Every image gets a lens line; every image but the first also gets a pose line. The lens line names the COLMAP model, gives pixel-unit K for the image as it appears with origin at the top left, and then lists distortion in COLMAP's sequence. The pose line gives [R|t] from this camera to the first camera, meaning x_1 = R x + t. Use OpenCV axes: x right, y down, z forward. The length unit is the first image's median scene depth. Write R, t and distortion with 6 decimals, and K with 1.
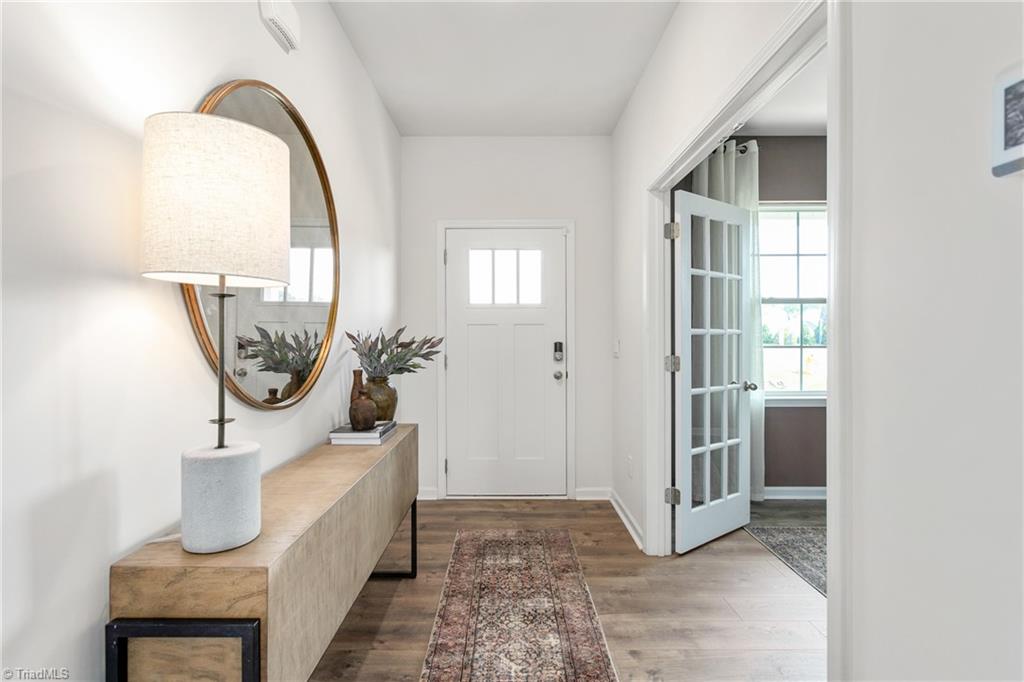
lens RADIAL K [[492.5, 0, 503.7], [0, 492.5, 336.2], [0, 0, 1]] dist [0.000813, 0.001418]
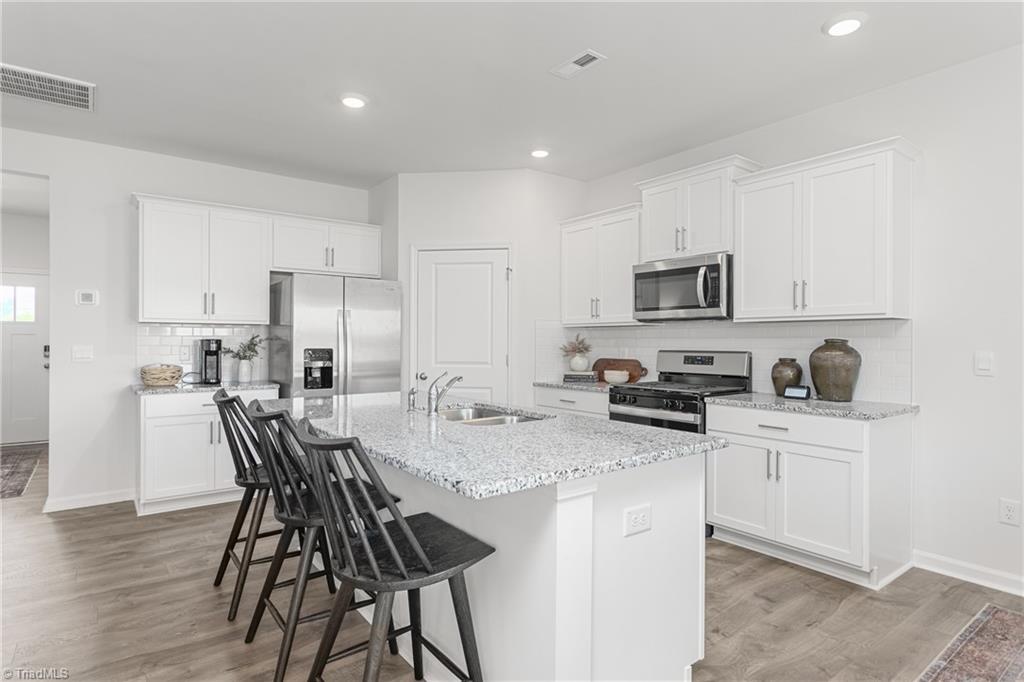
lens RADIAL K [[555.0, 0, 504.4], [0, 555.0, 336.7], [0, 0, 1]] dist [-0.004929, 0.004039]
pose [[0.797858, 0.008709, 0.602782, 0.345641], [-0.003943, 0.999950, -0.009227, -0.009011], [-0.602832, 0.004985, 0.797853, -2.214979]]
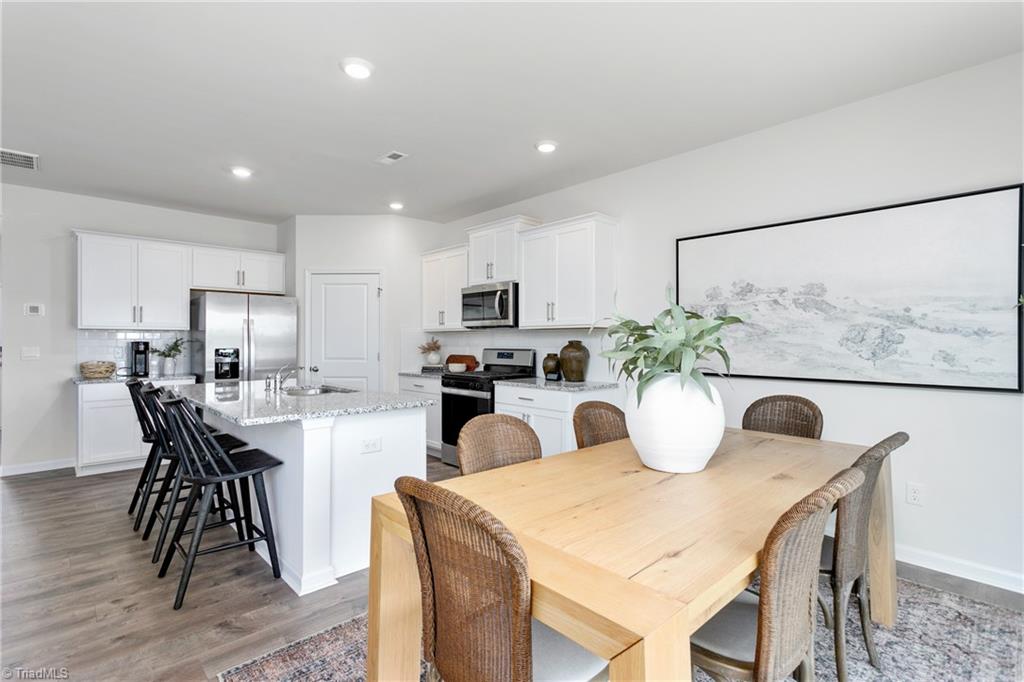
lens RADIAL K [[492.5, 0, 504.3], [0, 492.5, 336.8], [0, 0, 1]] dist [0.000813, 0.001418]
pose [[0.729397, 0.006515, 0.684059, 0.370560], [-0.001097, 0.999964, -0.008355, -0.018655], [-0.684090, 0.005344, 0.729378, -2.784996]]
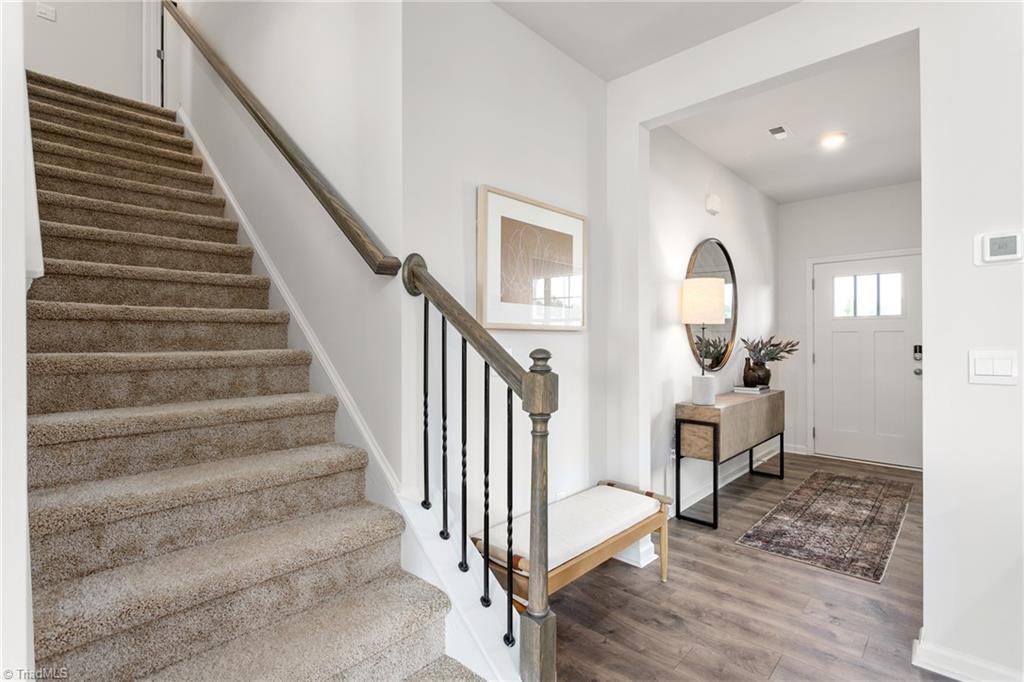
lens RADIAL K [[492.5, 0, 505.6], [0, 492.5, 339.1], [0, 0, 1]] dist [0.000813, 0.001418]
pose [[0.737846, 0.002338, -0.674965, 0.298191], [-0.001560, 0.999997, 0.001759, -0.006971], [0.674967, -0.000245, 0.737848, -1.036711]]
